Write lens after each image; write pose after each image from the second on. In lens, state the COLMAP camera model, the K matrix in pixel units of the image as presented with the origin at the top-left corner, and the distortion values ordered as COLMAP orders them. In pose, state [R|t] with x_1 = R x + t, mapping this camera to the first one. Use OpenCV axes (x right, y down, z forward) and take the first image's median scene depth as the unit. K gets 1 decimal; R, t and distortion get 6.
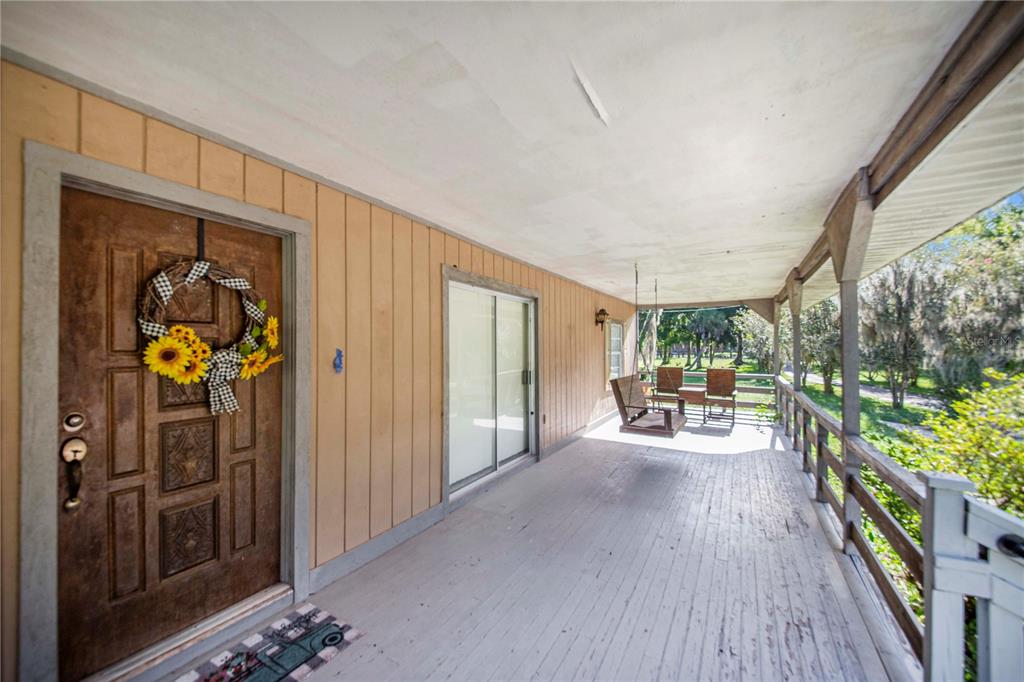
lens RADIAL K [[407.5, 0, 517.8], [0, 407.5, 347.6], [0, 0, 1]] dist [-0.003500, -0.002642]
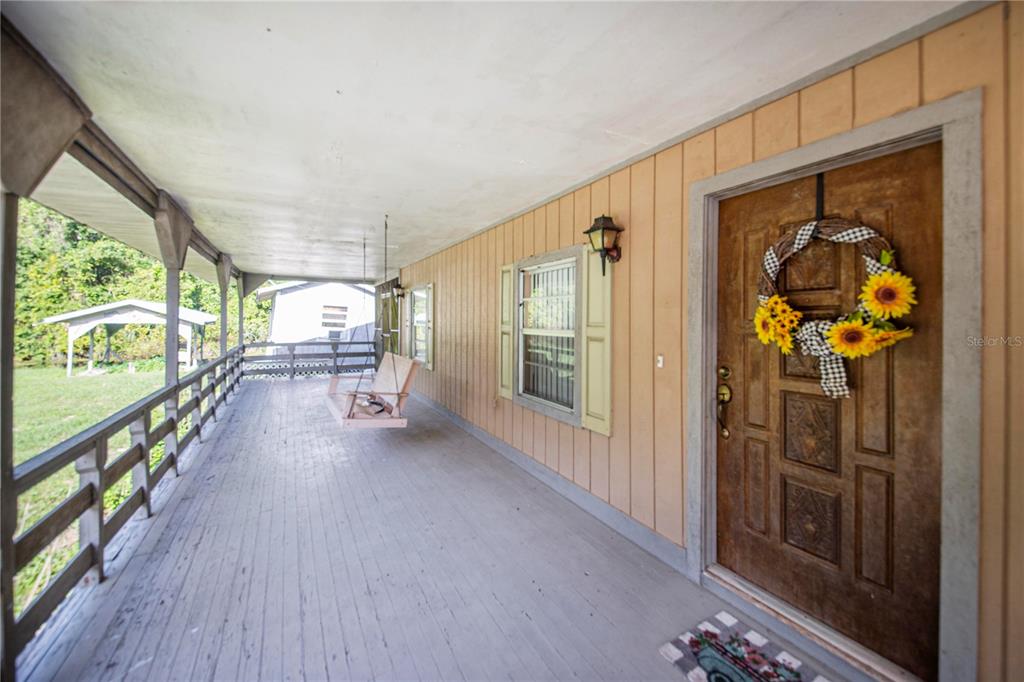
lens RADIAL K [[407.5, 0, 505.1], [0, 407.5, 314.0], [0, 0, 1]] dist [-0.003500, -0.002642]
pose [[-0.555764, -0.003477, -0.831333, 0.373512], [0.006771, 0.999939, -0.008709, -0.004102], [0.831312, -0.010469, -0.555707, 0.973768]]
